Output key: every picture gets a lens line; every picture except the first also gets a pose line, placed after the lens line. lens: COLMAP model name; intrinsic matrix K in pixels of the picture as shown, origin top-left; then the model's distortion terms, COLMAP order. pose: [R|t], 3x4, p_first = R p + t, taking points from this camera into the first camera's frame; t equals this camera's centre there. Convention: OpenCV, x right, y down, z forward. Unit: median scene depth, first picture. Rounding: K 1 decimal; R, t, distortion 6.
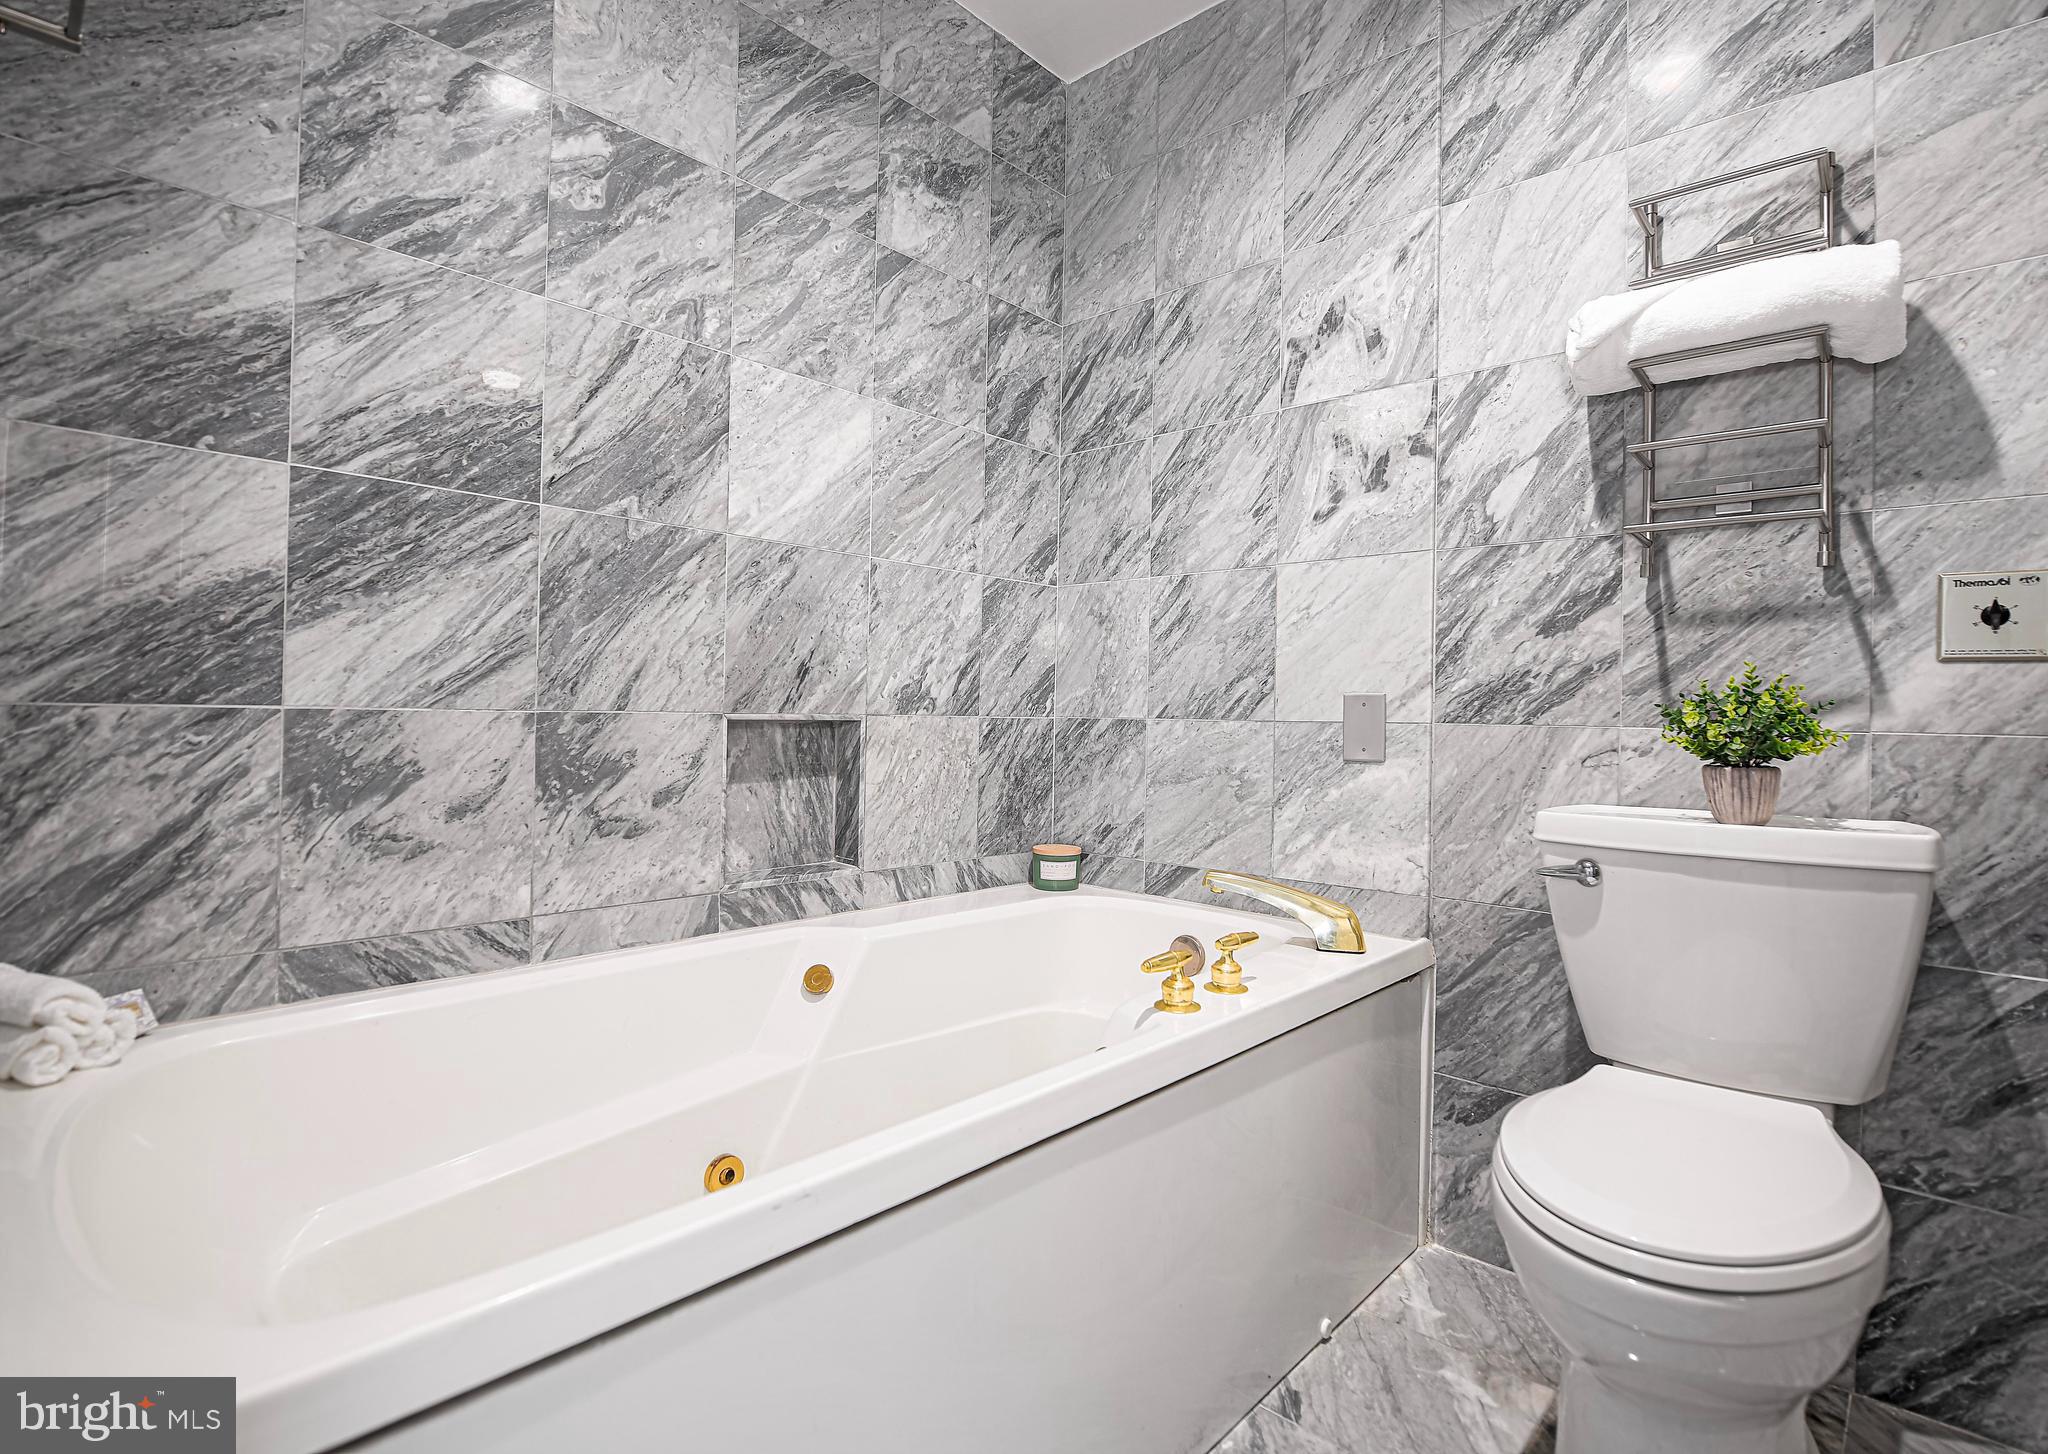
lens RADIAL K [[1067.1, 0, 1032.9], [0, 1067.1, 723.4], [0, 0, 1]] dist [-0.005114, -0.003779]
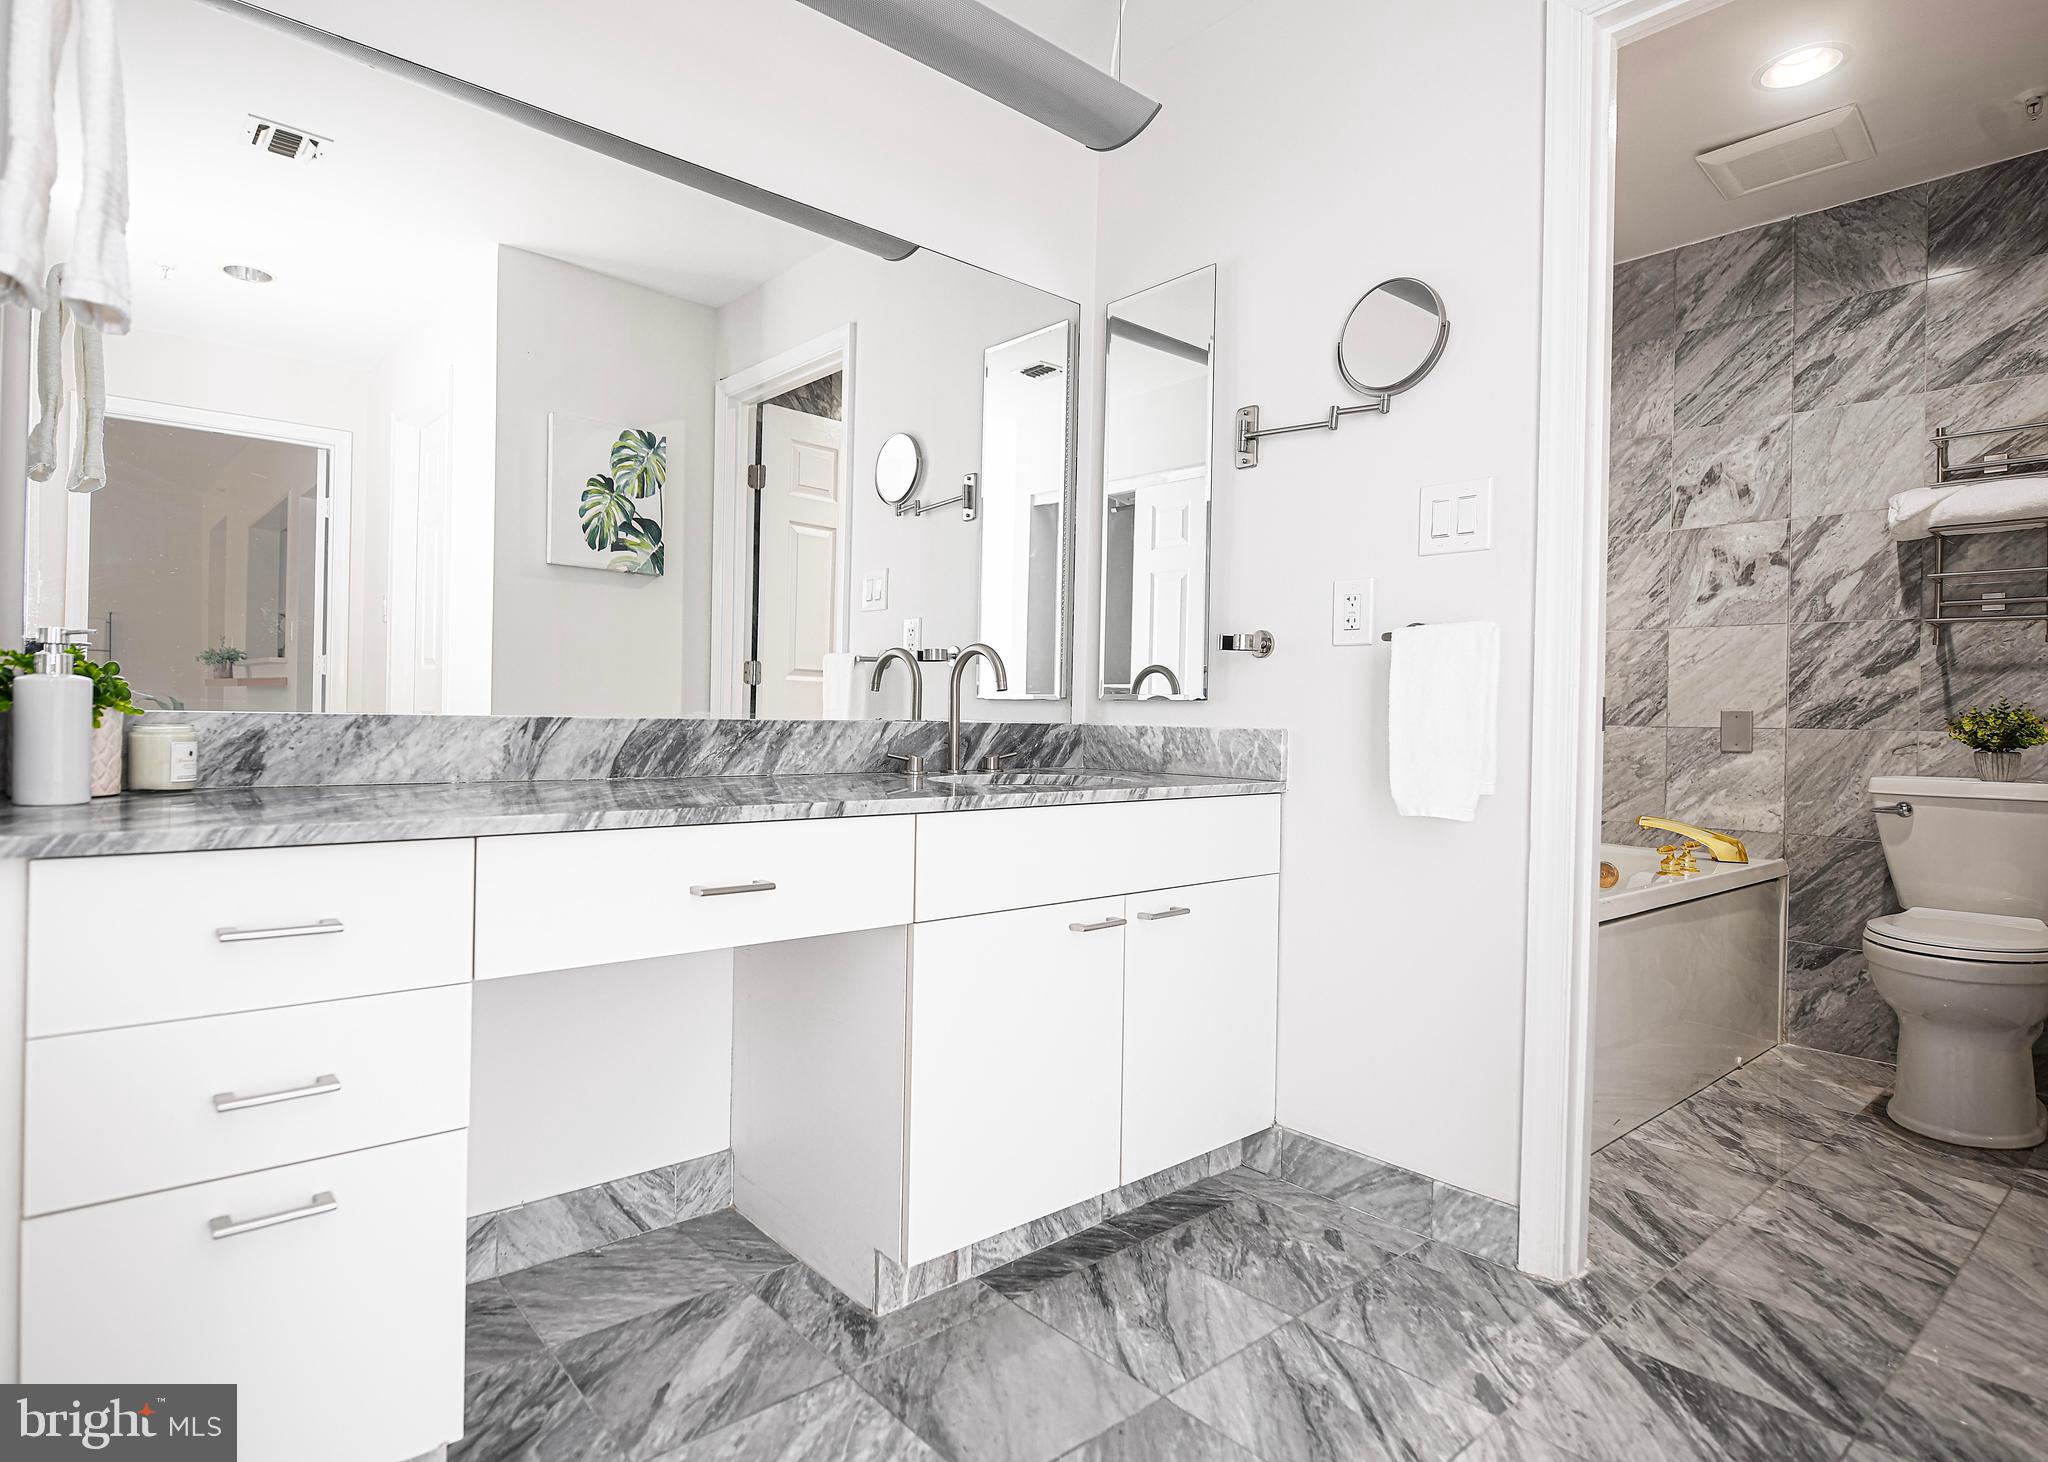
lens RADIAL K [[1094.0, 0, 1011.5], [0, 1094.0, 729.0], [0, 0, 1]] dist [0.001484, -0.001204]
pose [[0.989434, 0.003073, -0.144954, -0.577931], [-0.002989, 0.999995, 0.000795, 0.002926], [0.144956, -0.000353, 0.989438, -0.865862]]
